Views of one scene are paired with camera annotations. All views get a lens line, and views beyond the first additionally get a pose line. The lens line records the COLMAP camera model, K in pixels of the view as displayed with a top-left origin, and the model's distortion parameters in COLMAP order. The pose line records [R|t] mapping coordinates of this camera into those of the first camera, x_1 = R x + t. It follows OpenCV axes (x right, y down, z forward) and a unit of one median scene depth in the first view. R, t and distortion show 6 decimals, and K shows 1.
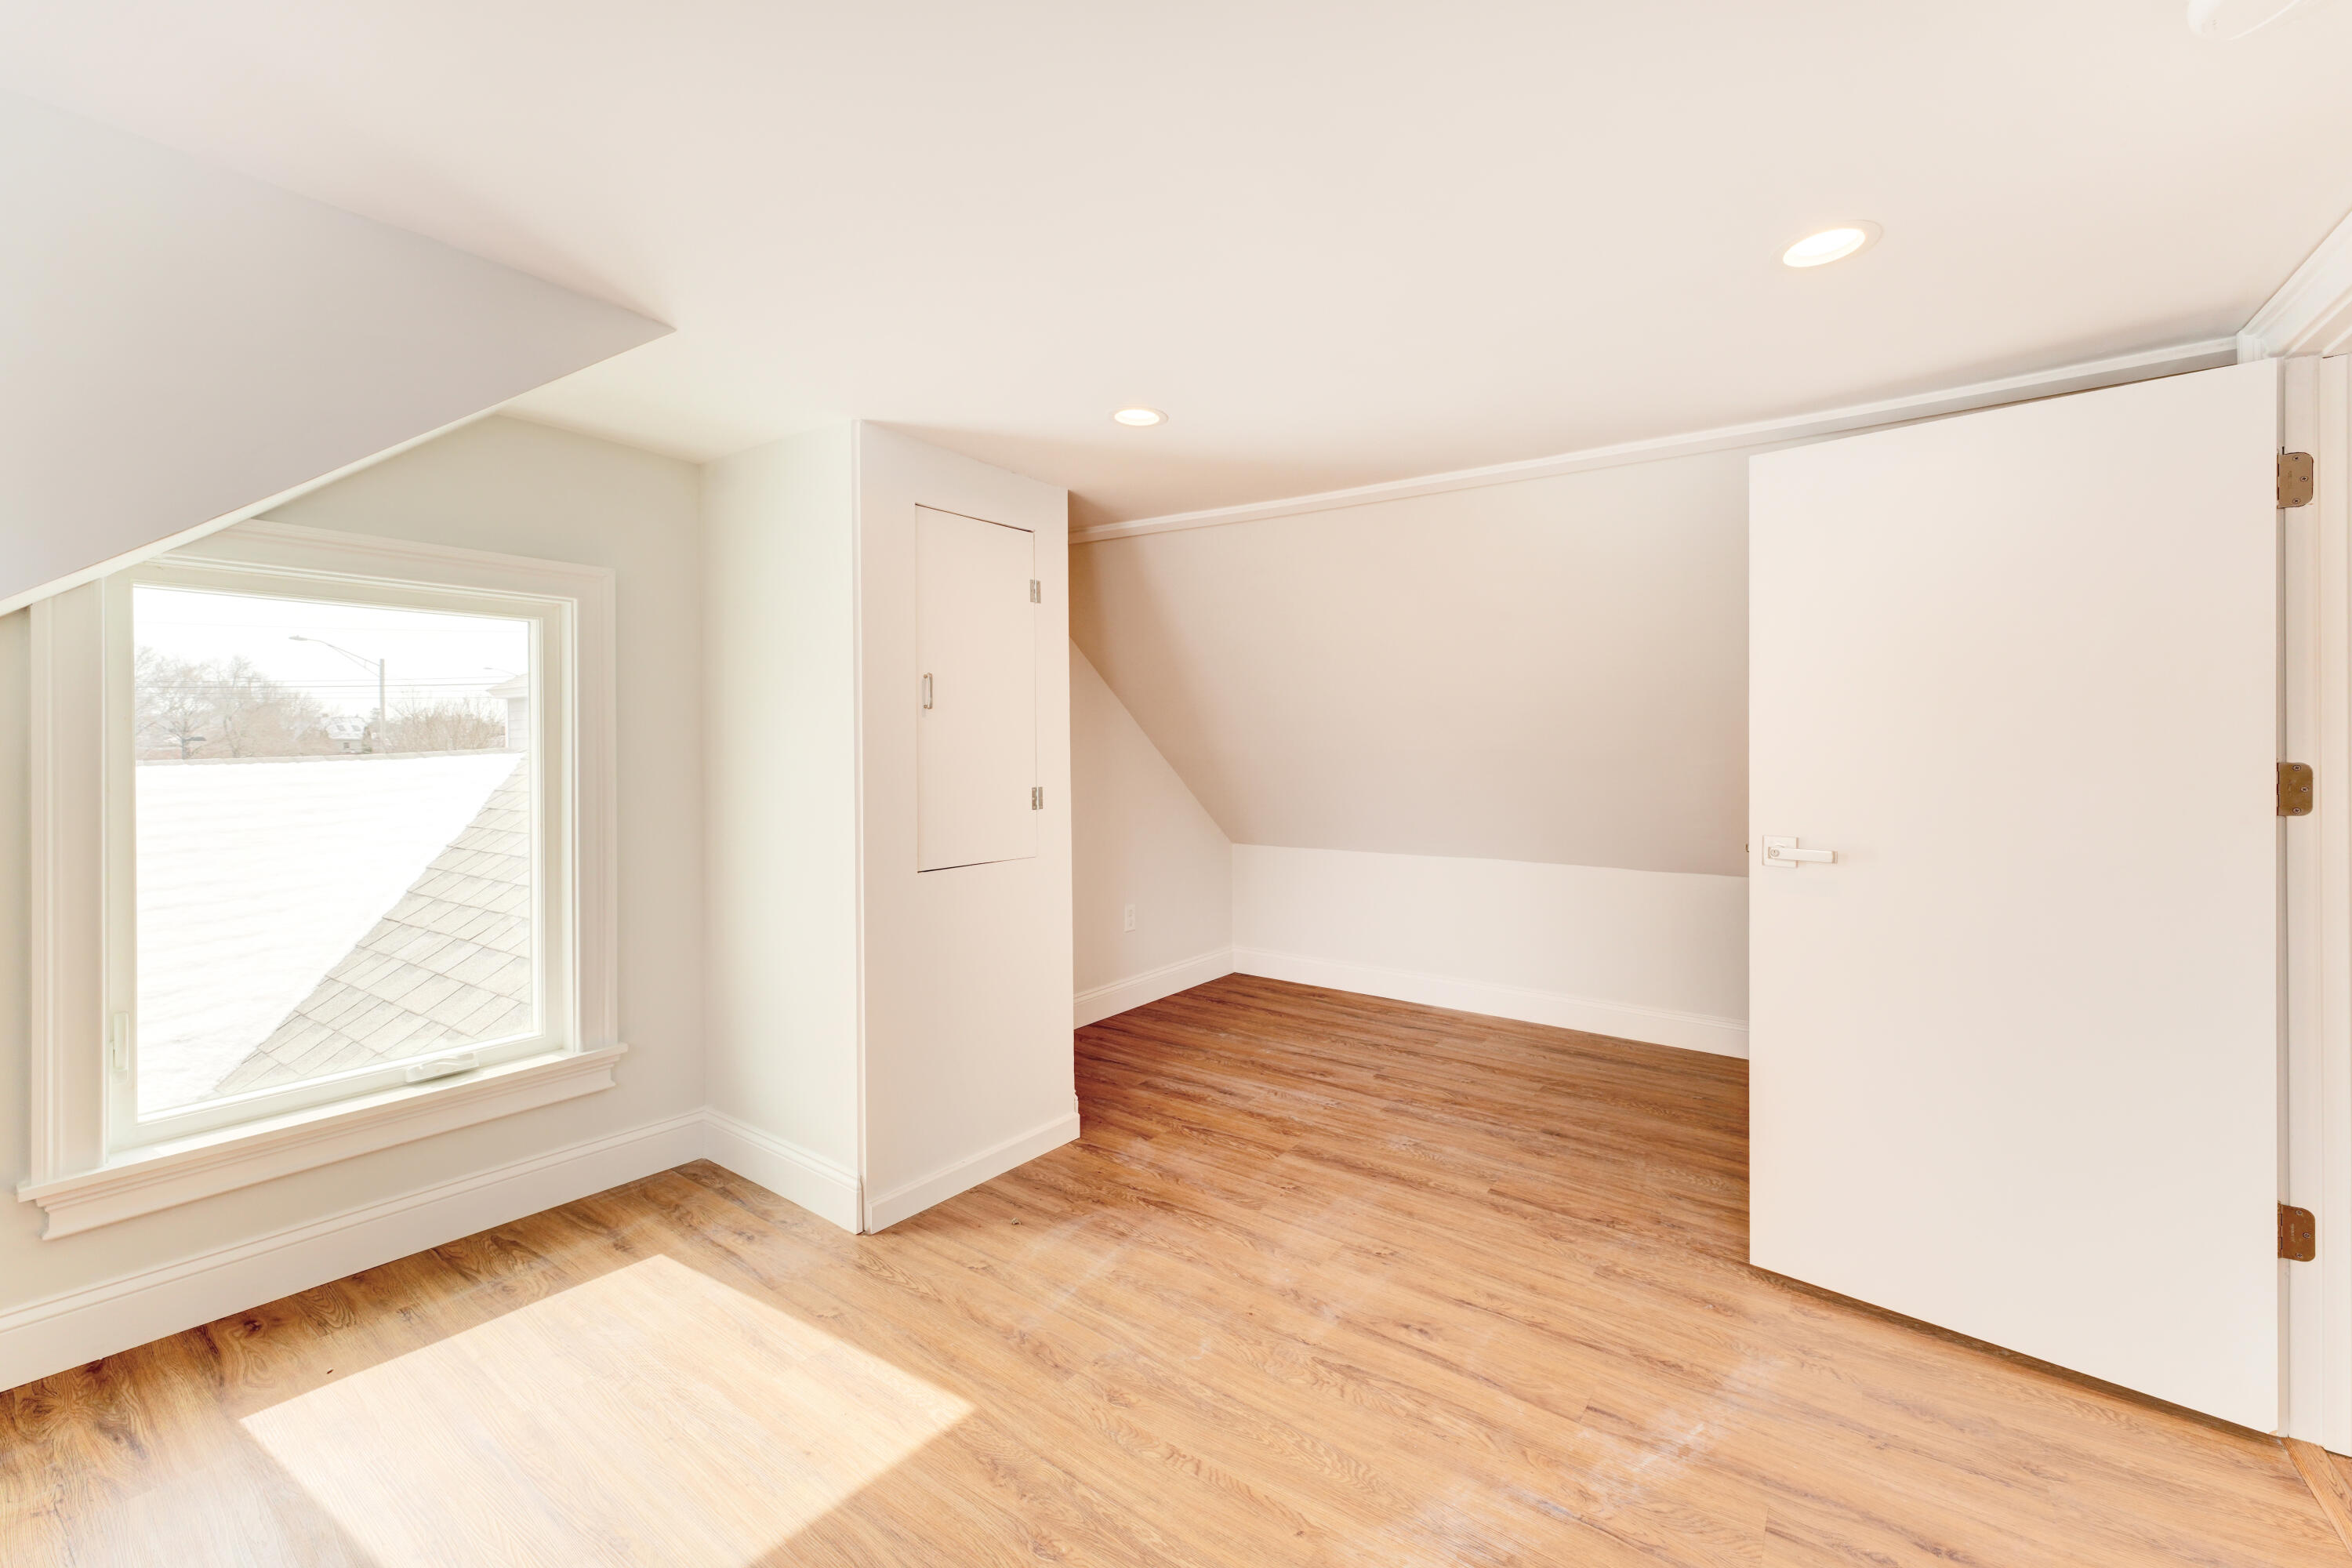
lens RADIAL K [[956.0, 0, 1193.8], [0, 956.0, 755.0], [0, 0, 1]] dist [0.018802, -0.000104]
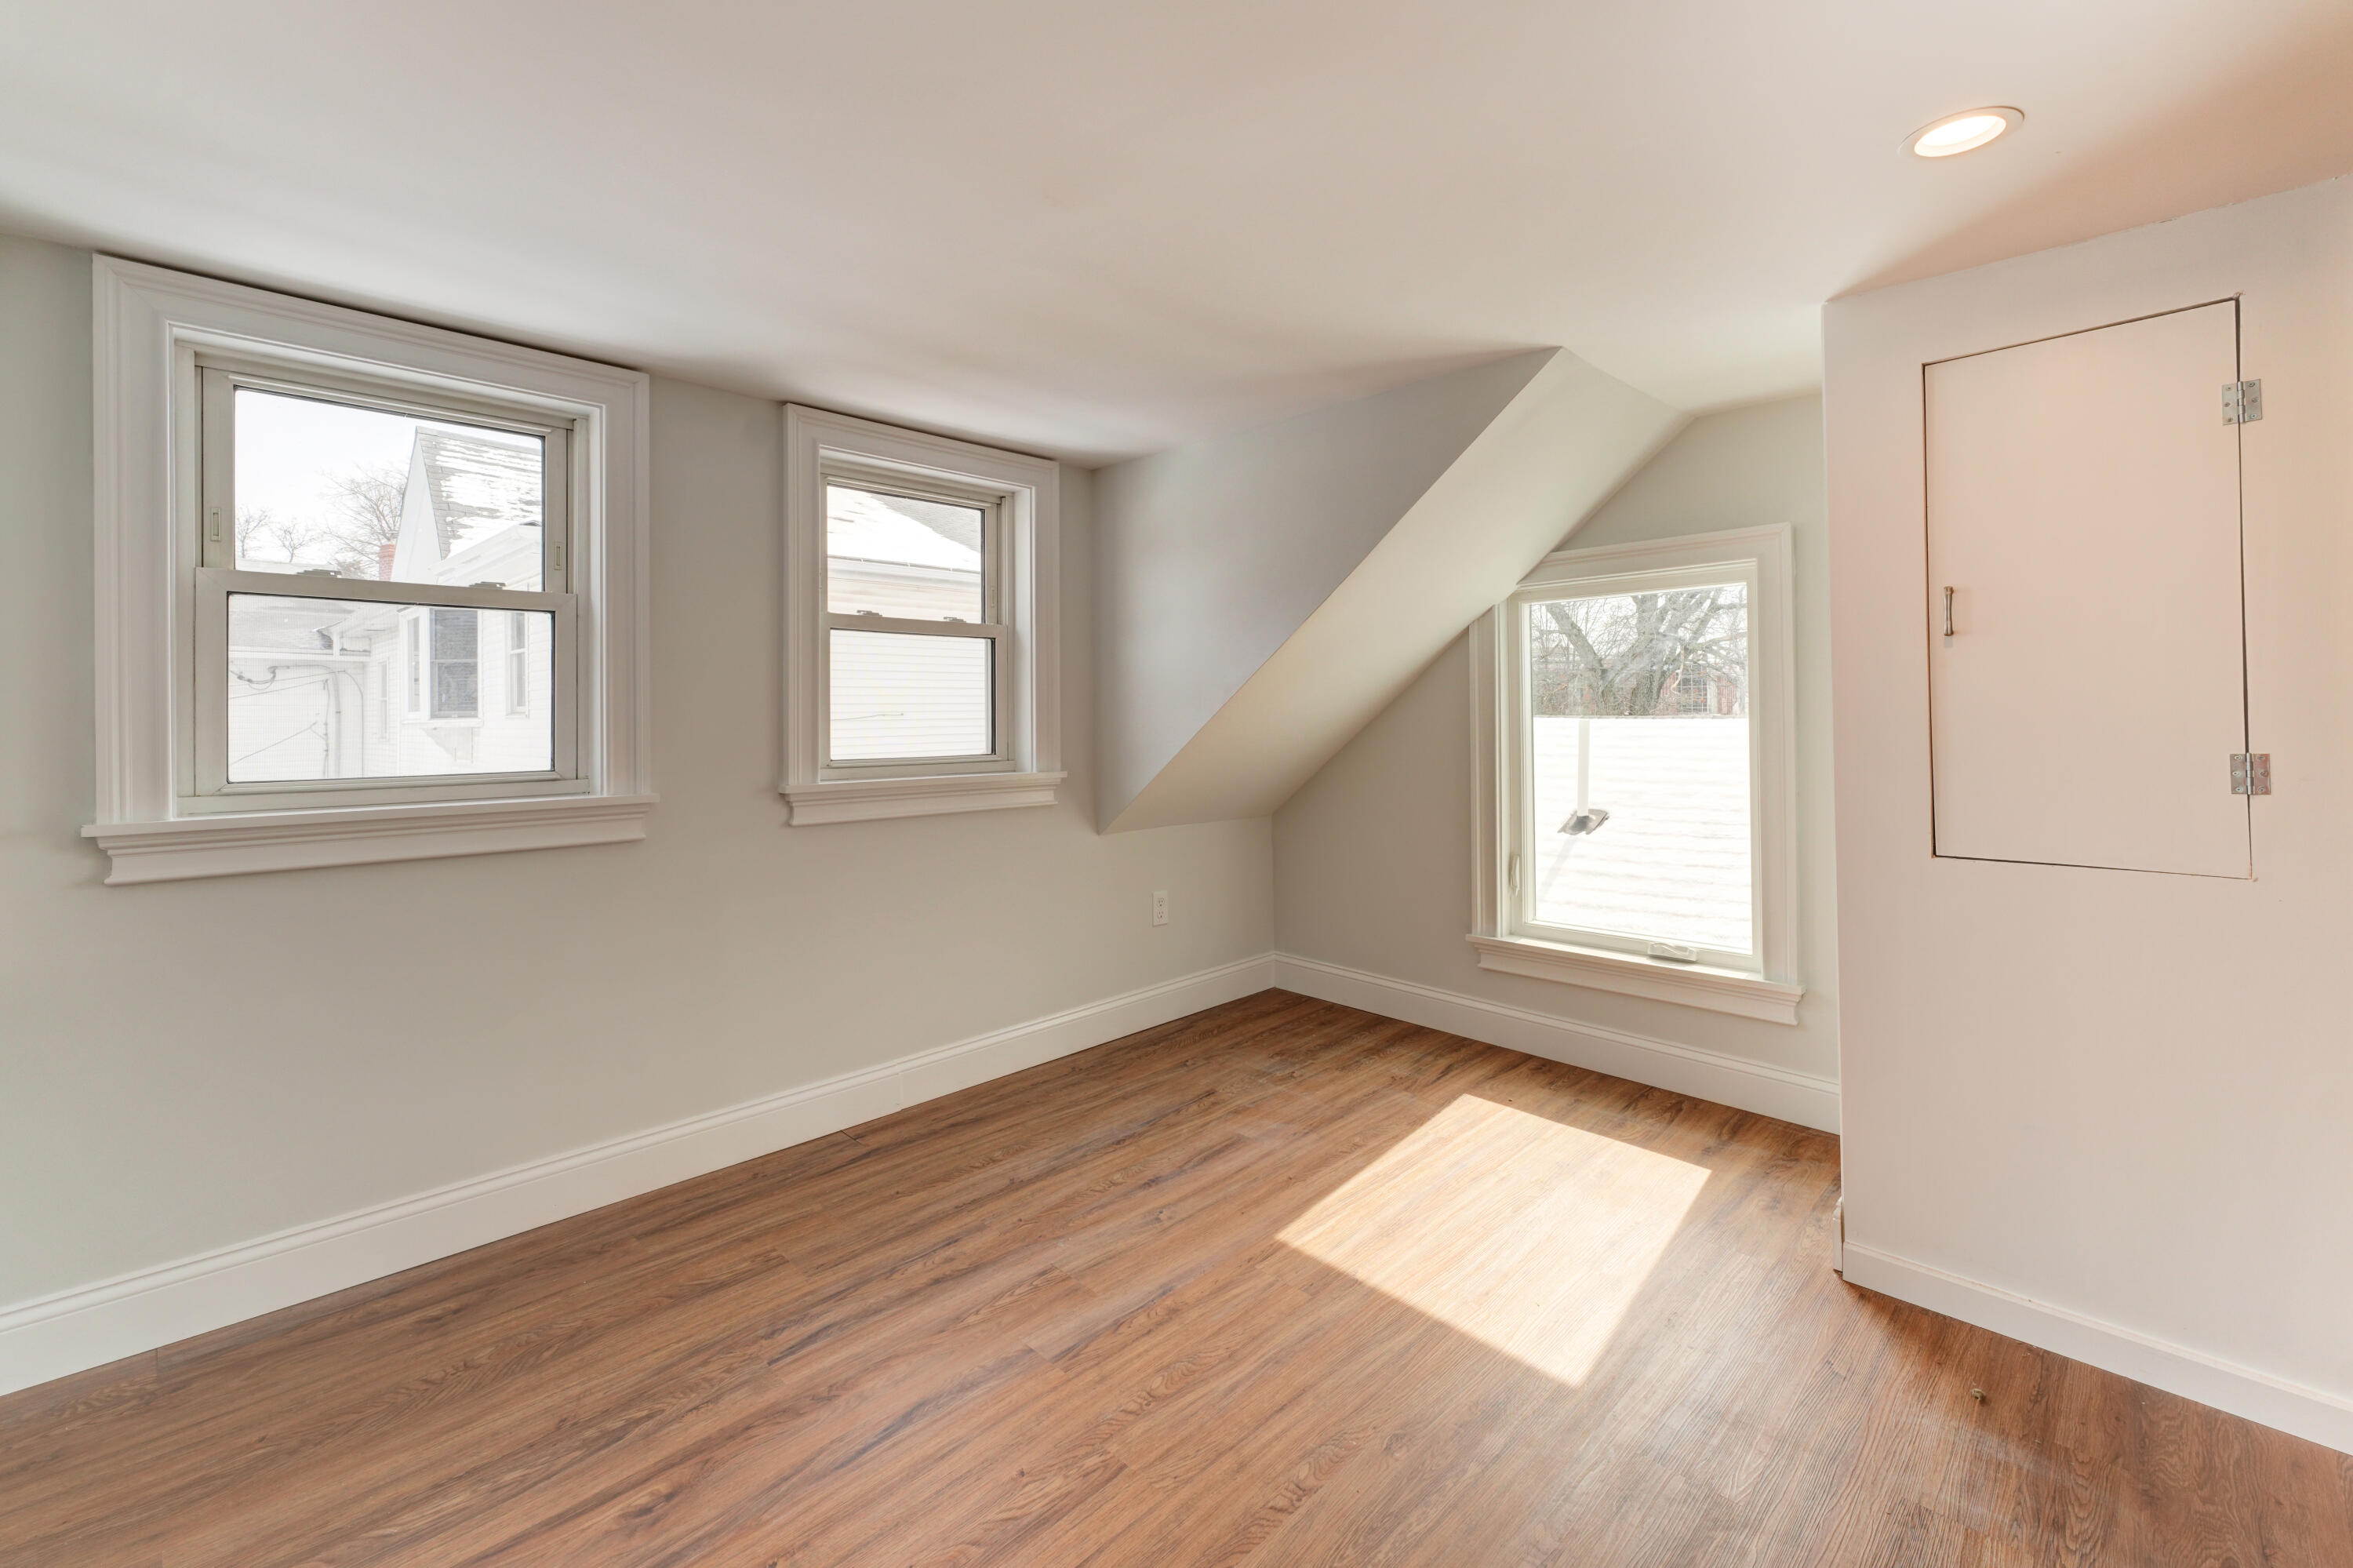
lens RADIAL K [[1016.1, 0, 1216.1], [0, 1016.1, 715.6], [0, 0, 1]] dist [0.000234, -0.000105]
pose [[-0.142751, 0.004834, -0.989747, 0.749407], [0.007787, 0.999963, 0.003761, 0.006275], [0.989728, -0.007170, -0.142783, 0.735283]]
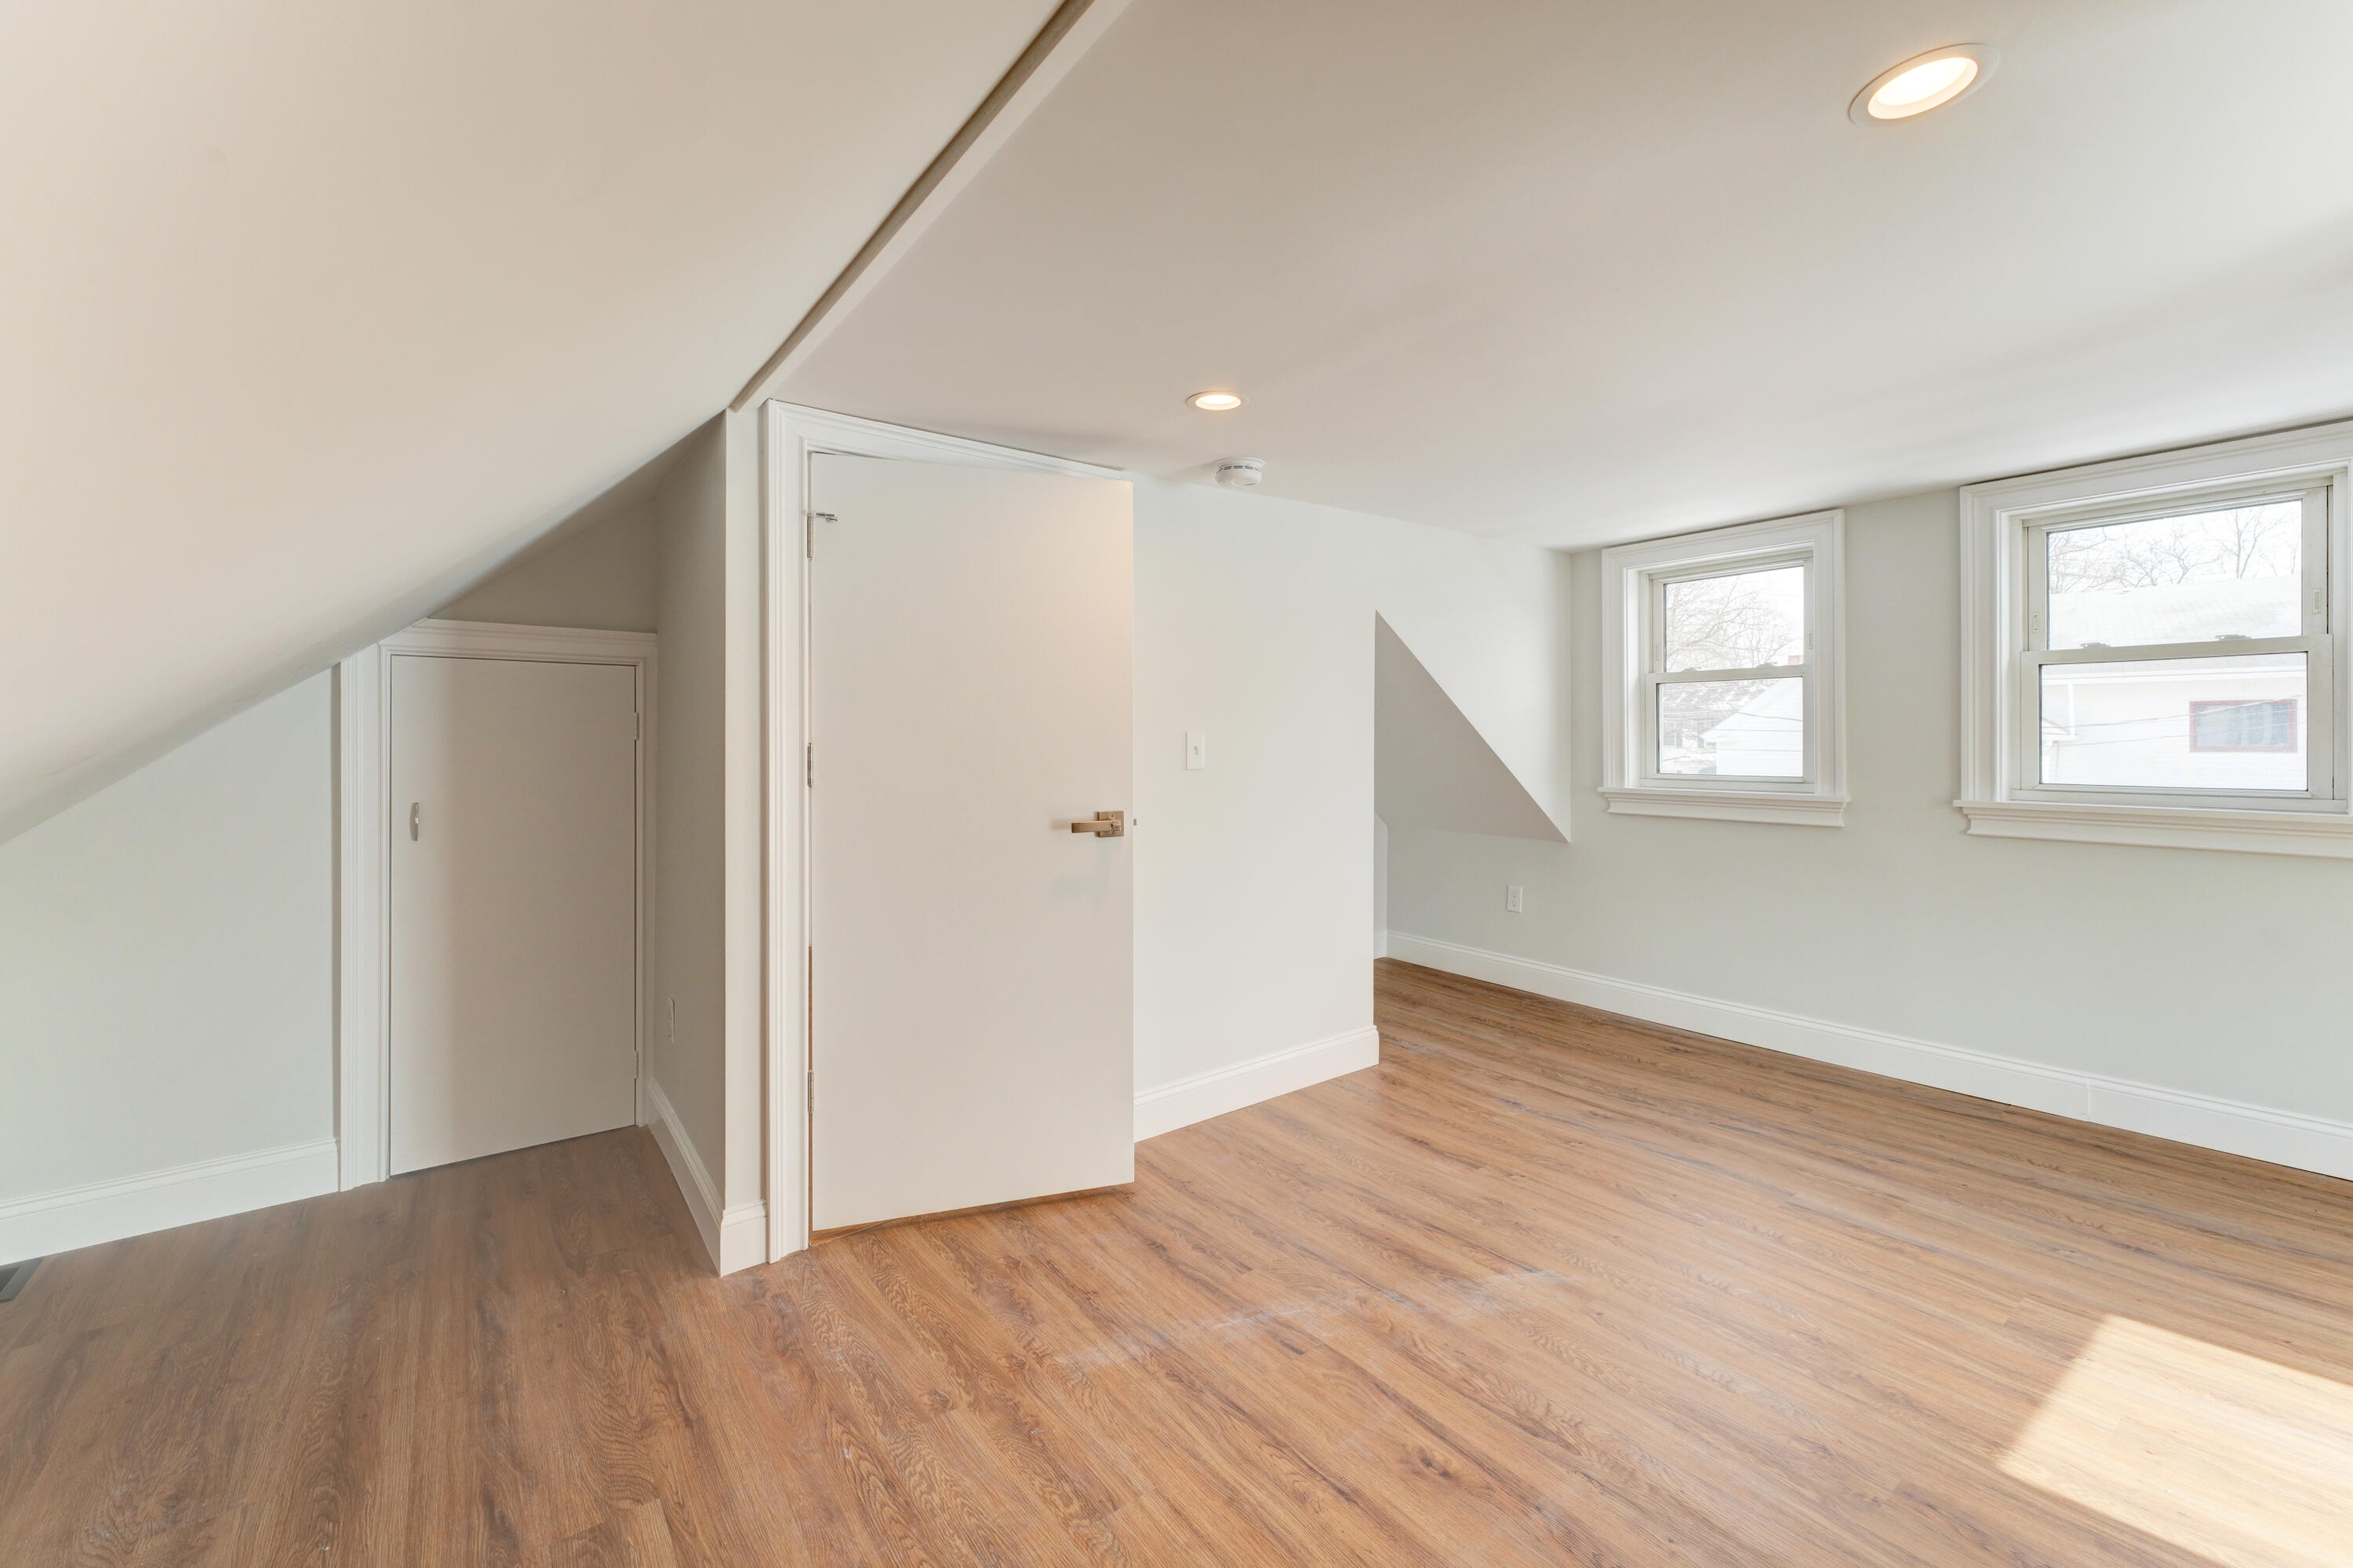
lens RADIAL K [[956.4, 0, 1194.3], [0, 956.4, 755.0], [0, 0, 1]] dist [0.018802, -0.000104]
pose [[-0.954427, -0.000180, 0.298443, 0.192106], [0.003021, 0.999943, 0.010263, 0.006754], [-0.298428, 0.010697, -0.954372, 1.903931]]
